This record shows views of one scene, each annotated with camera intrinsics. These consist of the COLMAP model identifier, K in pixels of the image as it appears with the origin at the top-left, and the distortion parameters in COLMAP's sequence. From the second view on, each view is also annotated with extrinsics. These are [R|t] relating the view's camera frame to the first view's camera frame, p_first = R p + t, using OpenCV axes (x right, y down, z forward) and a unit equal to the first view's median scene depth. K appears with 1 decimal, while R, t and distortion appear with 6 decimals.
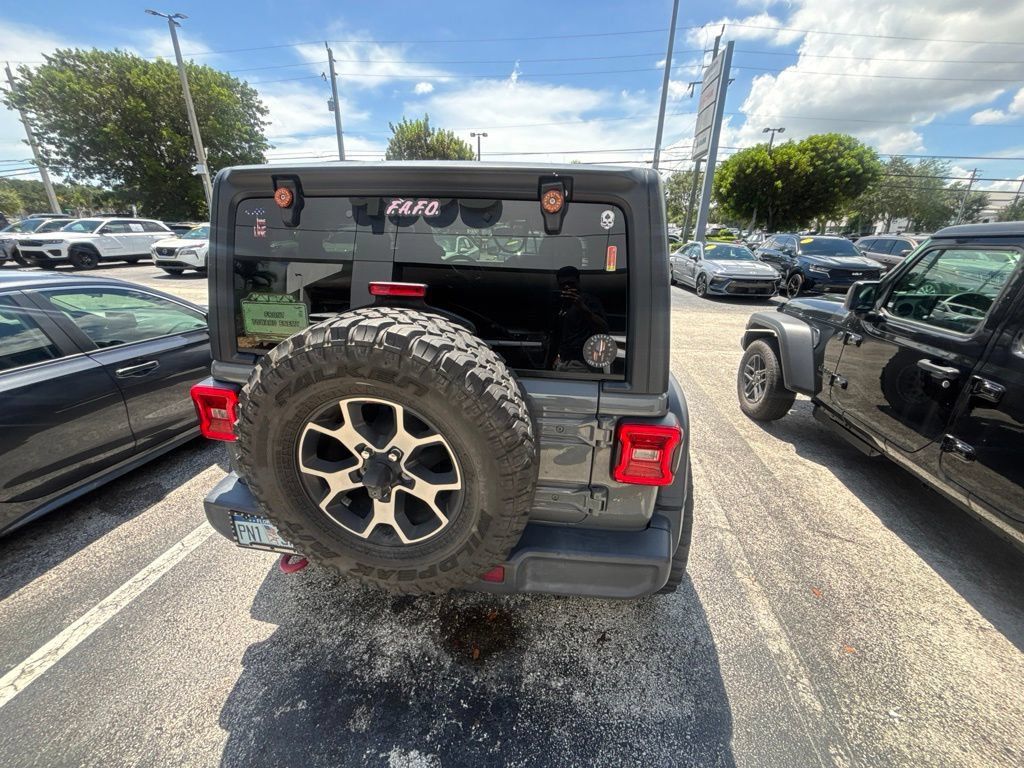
lens RADIAL K [[412.4, 0, 513.9], [0, 412.4, 383.0], [0, 0, 1]] dist [-0.001192, 0.001340]
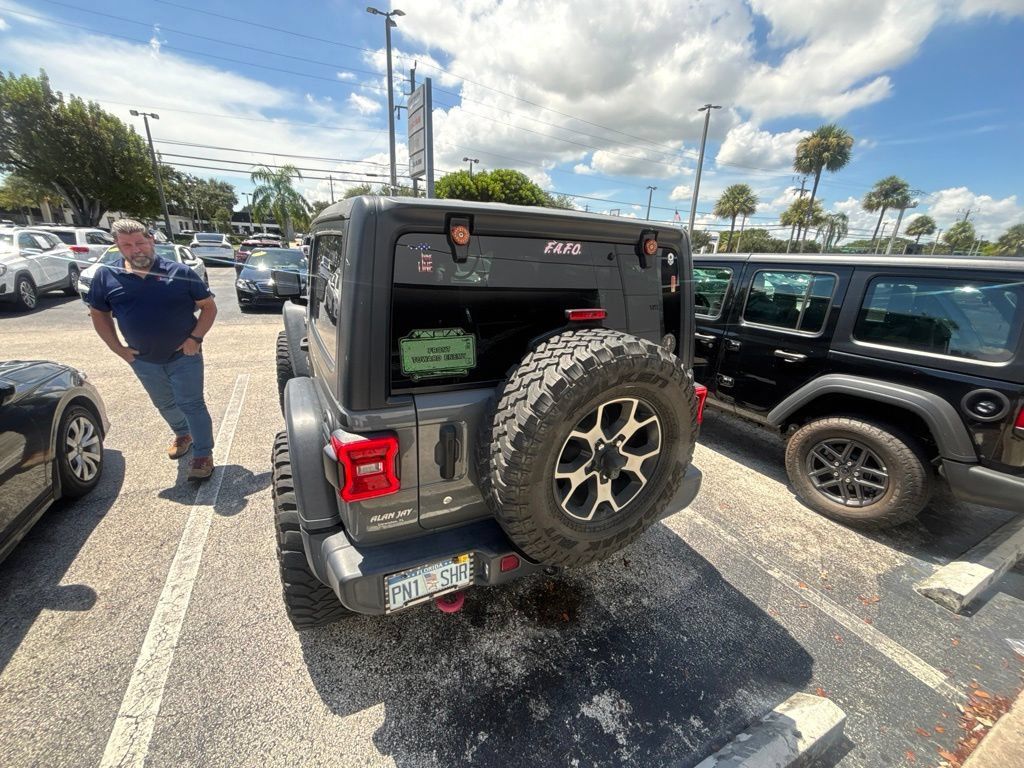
lens RADIAL K [[412.4, 0, 512.3], [0, 412.4, 382.4], [0, 0, 1]] dist [-0.001192, 0.001340]
pose [[0.804783, -0.169014, 0.568998, -0.981258], [0.181978, 0.982697, 0.034511, -0.087341], [-0.564986, 0.075771, 0.821614, 0.088999]]
